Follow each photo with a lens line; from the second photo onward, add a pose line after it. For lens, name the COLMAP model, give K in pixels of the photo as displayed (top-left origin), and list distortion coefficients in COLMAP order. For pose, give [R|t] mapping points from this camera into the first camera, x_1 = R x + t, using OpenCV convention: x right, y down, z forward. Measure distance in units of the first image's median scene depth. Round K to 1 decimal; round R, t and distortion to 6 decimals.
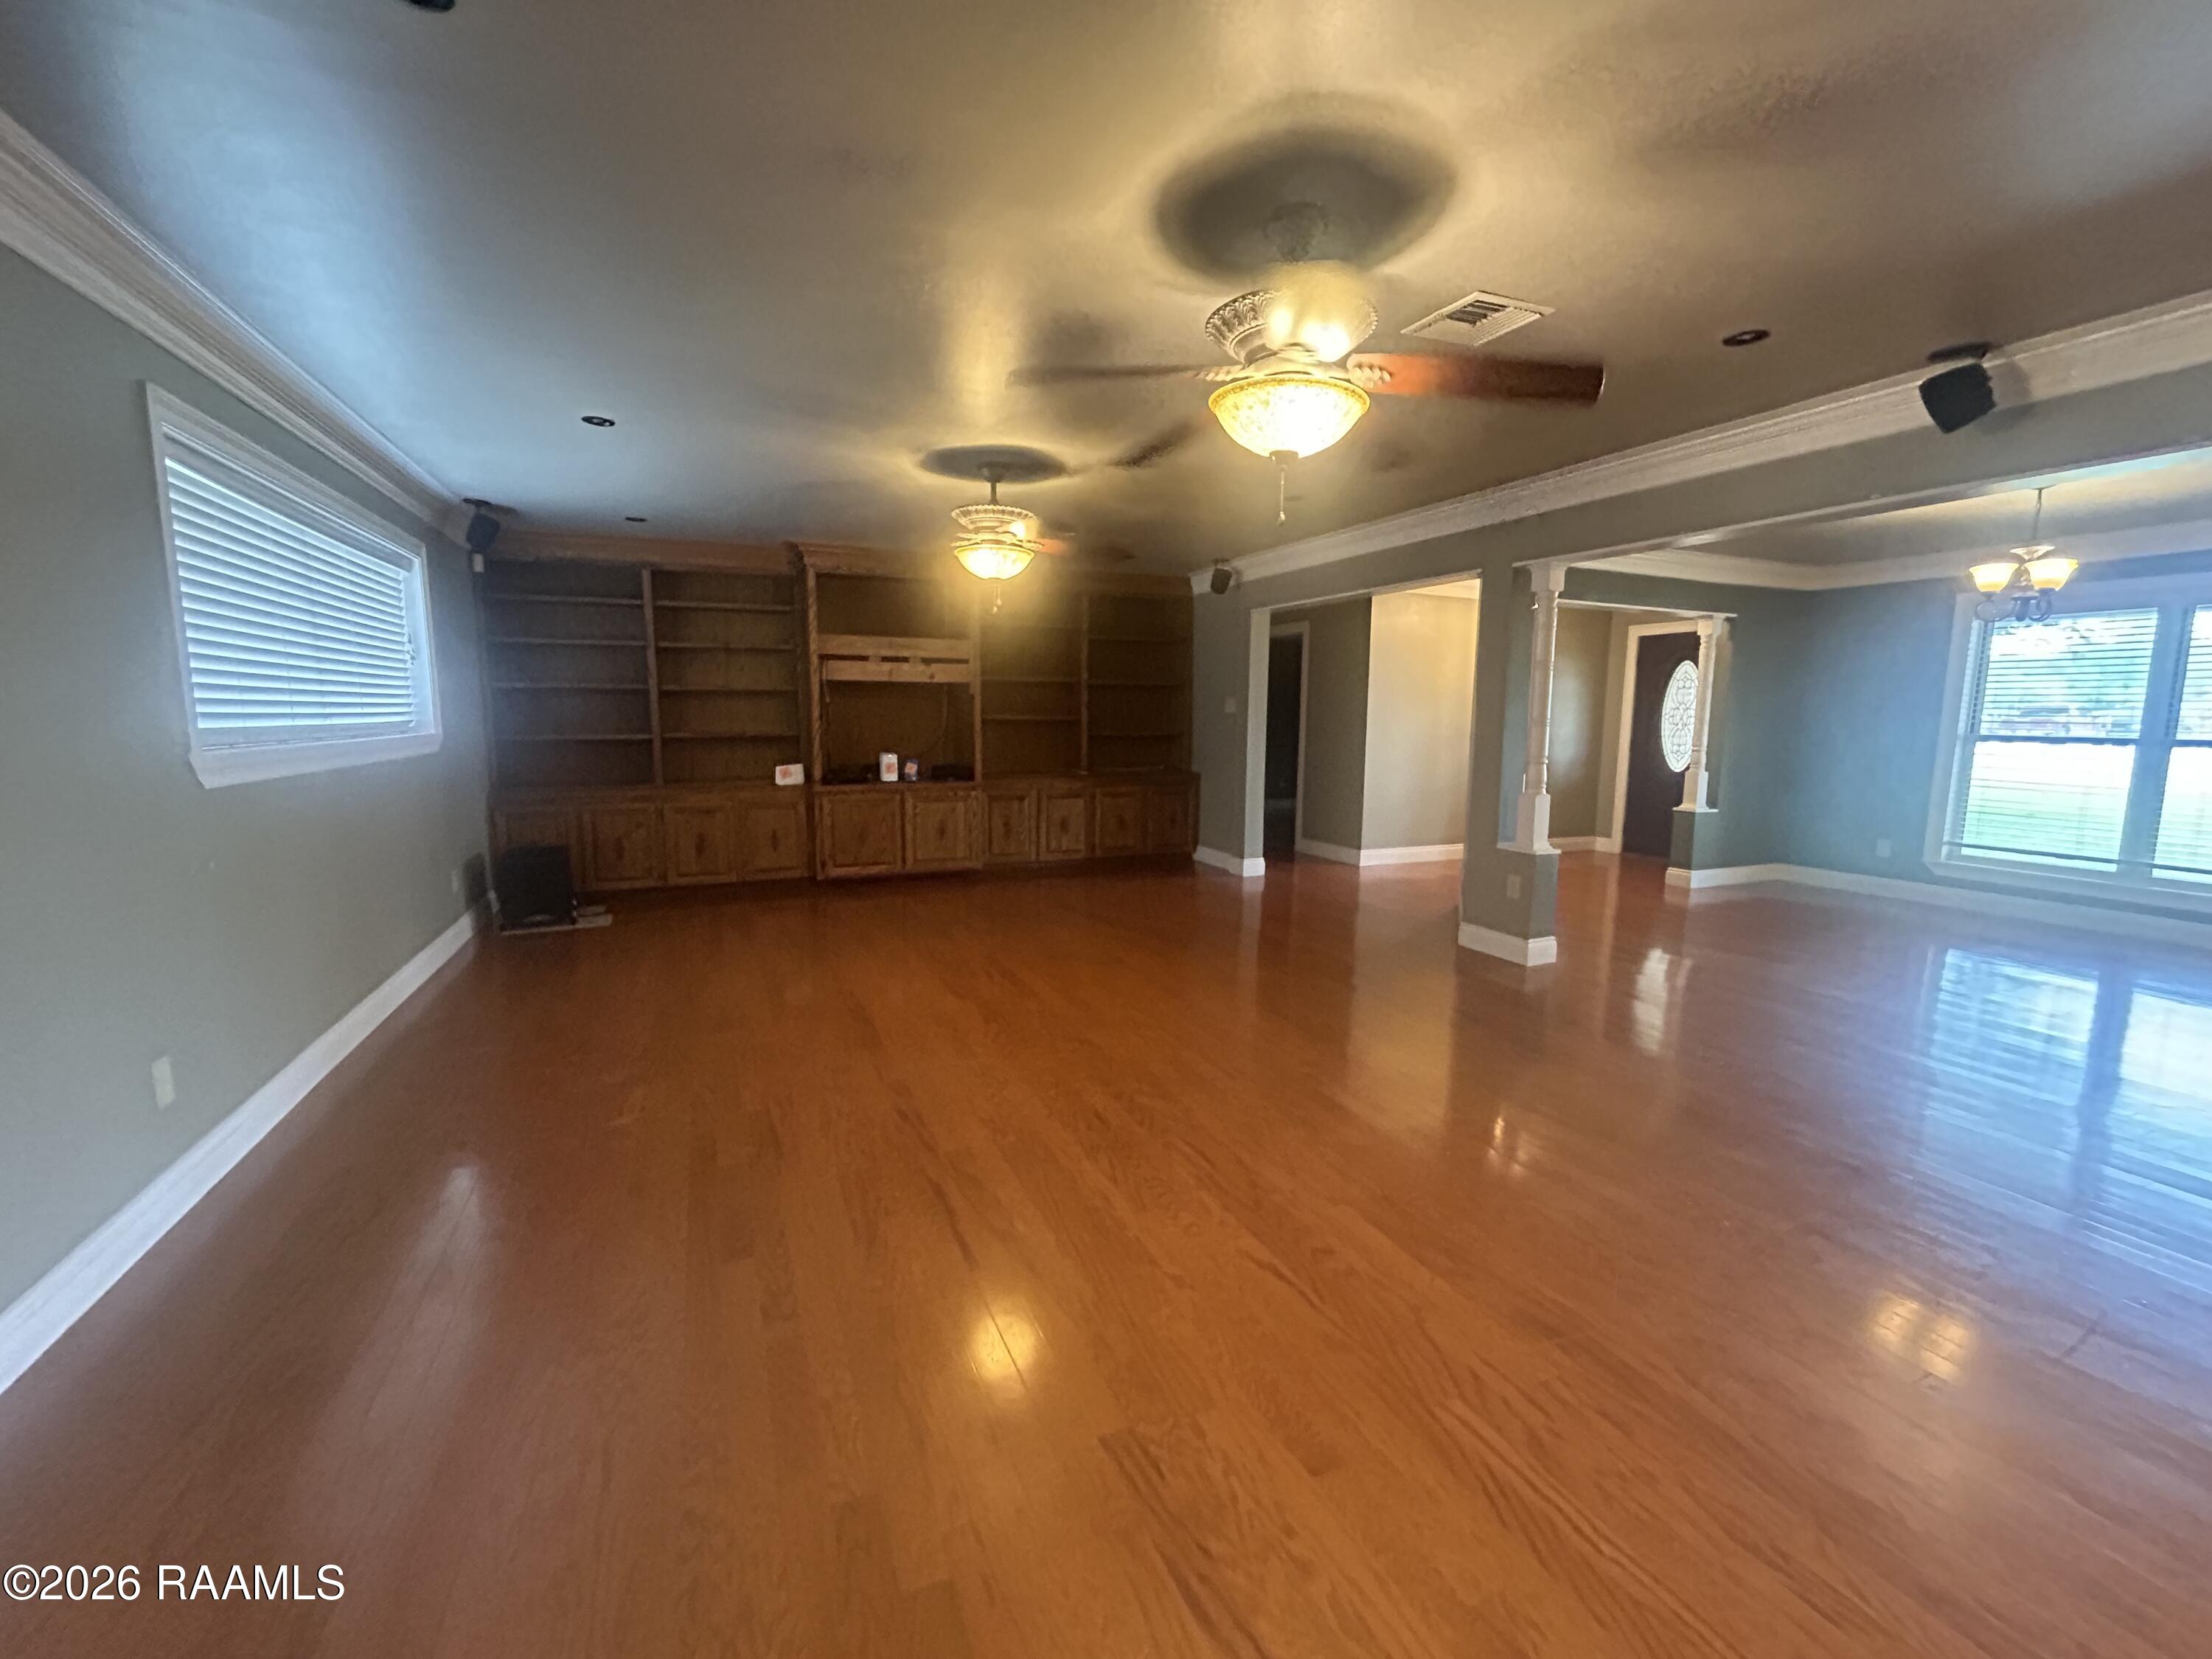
lens RADIAL K [[904.5, 0, 1100.4], [0, 904.5, 826.7], [0, 0, 1]] dist [-0.000605, 0.000766]
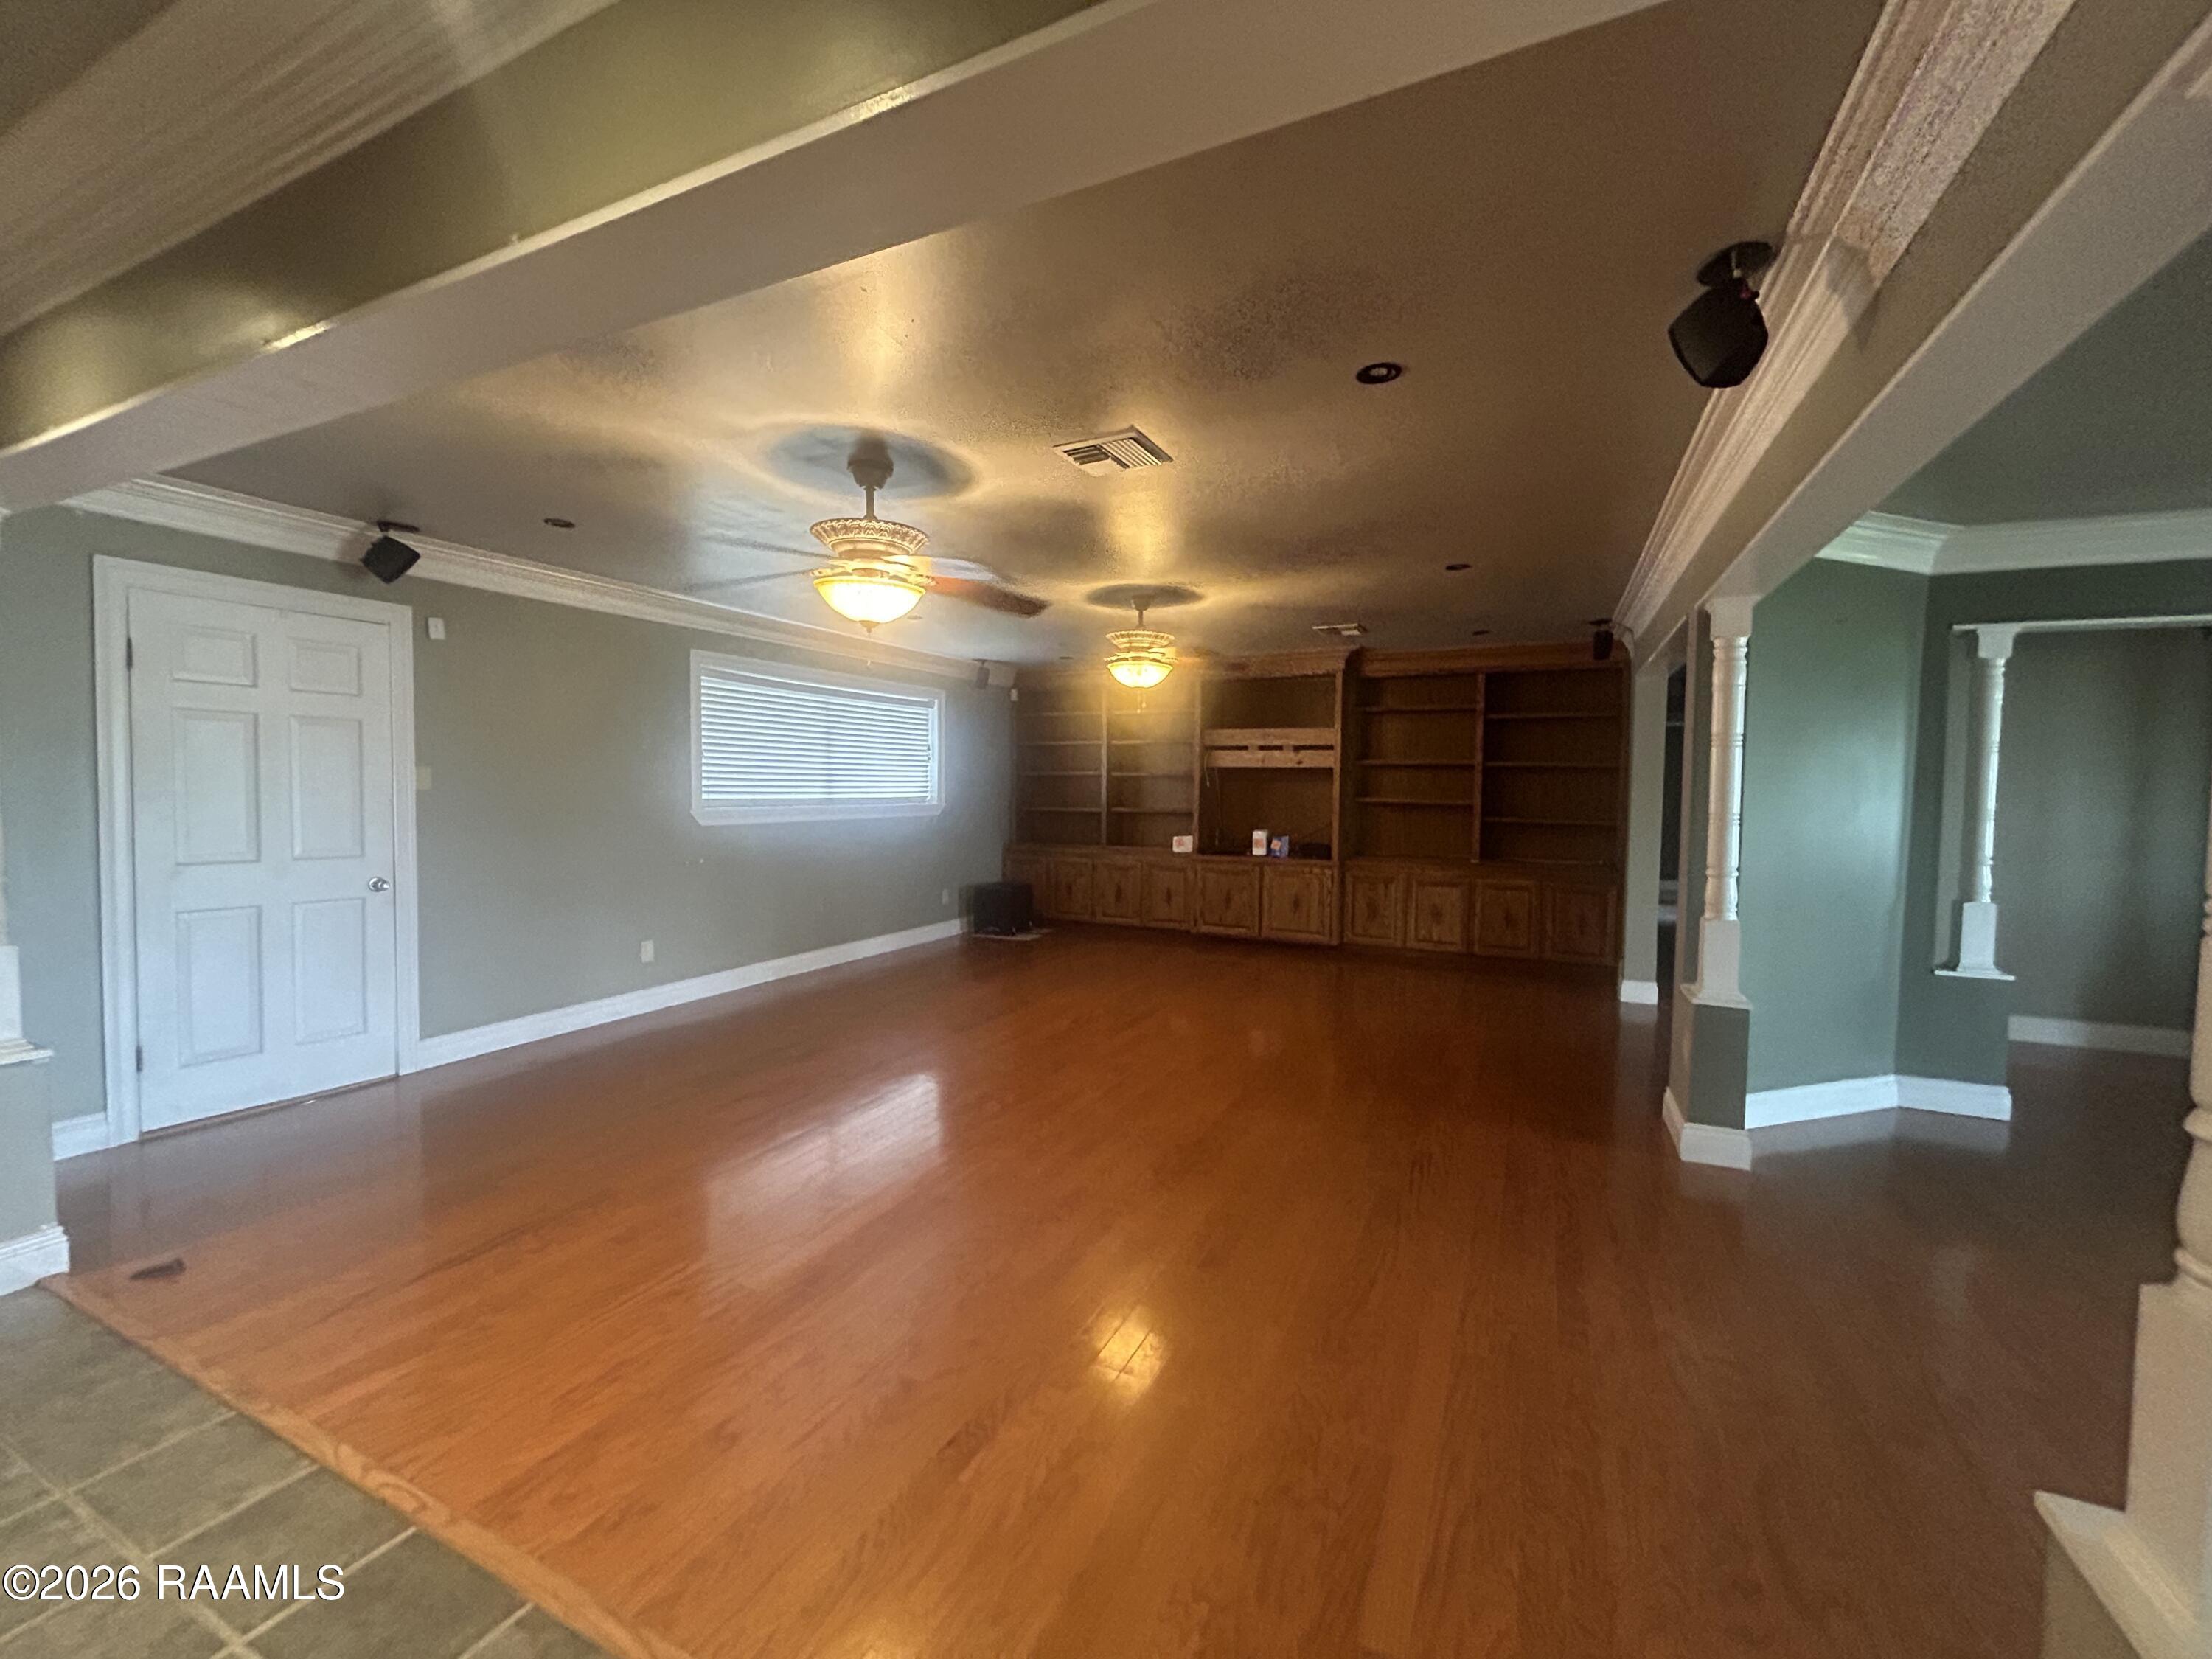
lens RADIAL K [[904.5, 0, 1100.4], [0, 904.5, 826.7], [0, 0, 1]] dist [-0.000605, 0.000766]
pose [[0.647807, 0.038216, -0.760846, 0.497050], [-0.104397, 0.993772, -0.038971, -0.020993], [0.754618, 0.104675, 0.647762, 0.119503]]
